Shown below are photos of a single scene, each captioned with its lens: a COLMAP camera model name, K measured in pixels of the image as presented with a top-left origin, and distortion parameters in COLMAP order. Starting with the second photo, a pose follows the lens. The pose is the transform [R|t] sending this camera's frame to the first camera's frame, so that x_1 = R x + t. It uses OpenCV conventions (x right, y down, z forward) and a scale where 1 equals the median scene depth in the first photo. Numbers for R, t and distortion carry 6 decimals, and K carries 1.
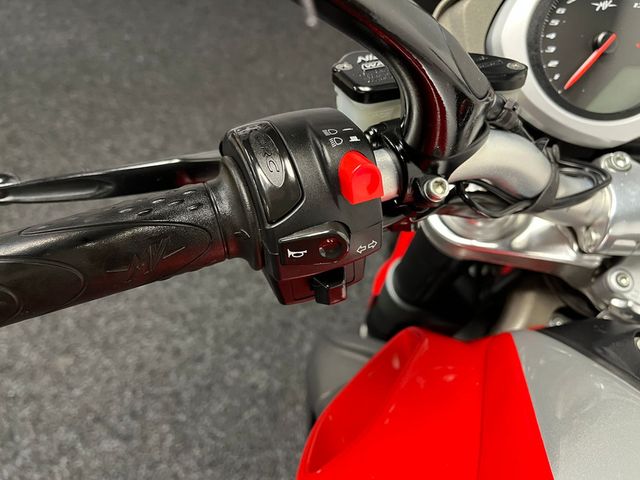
lens RADIAL K [[483.0, 0, 322.6], [0, 483.0, 243.6], [0, 0, 1]] dist [0.073080, -0.103133]
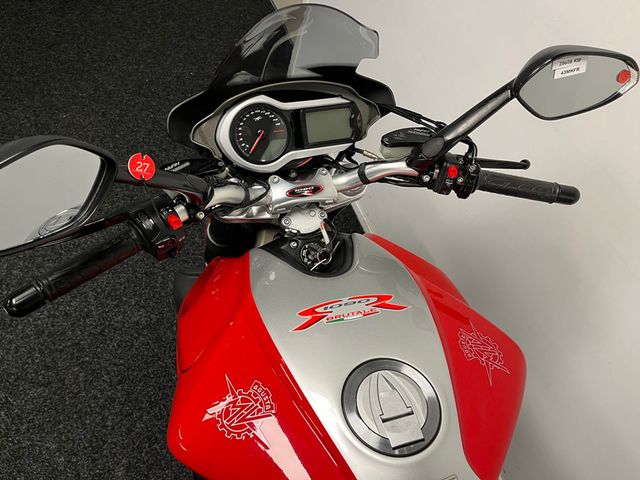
lens RADIAL K [[483.0, 0, 317.4], [0, 483.0, 246.6], [0, 0, 1]] dist [0.073080, -0.103133]
pose [[0.935314, -0.224816, 0.273215, 0.024085], [0.181264, 0.967617, 0.175673, -0.228749], [-0.303861, -0.114786, 0.945776, -1.560592]]
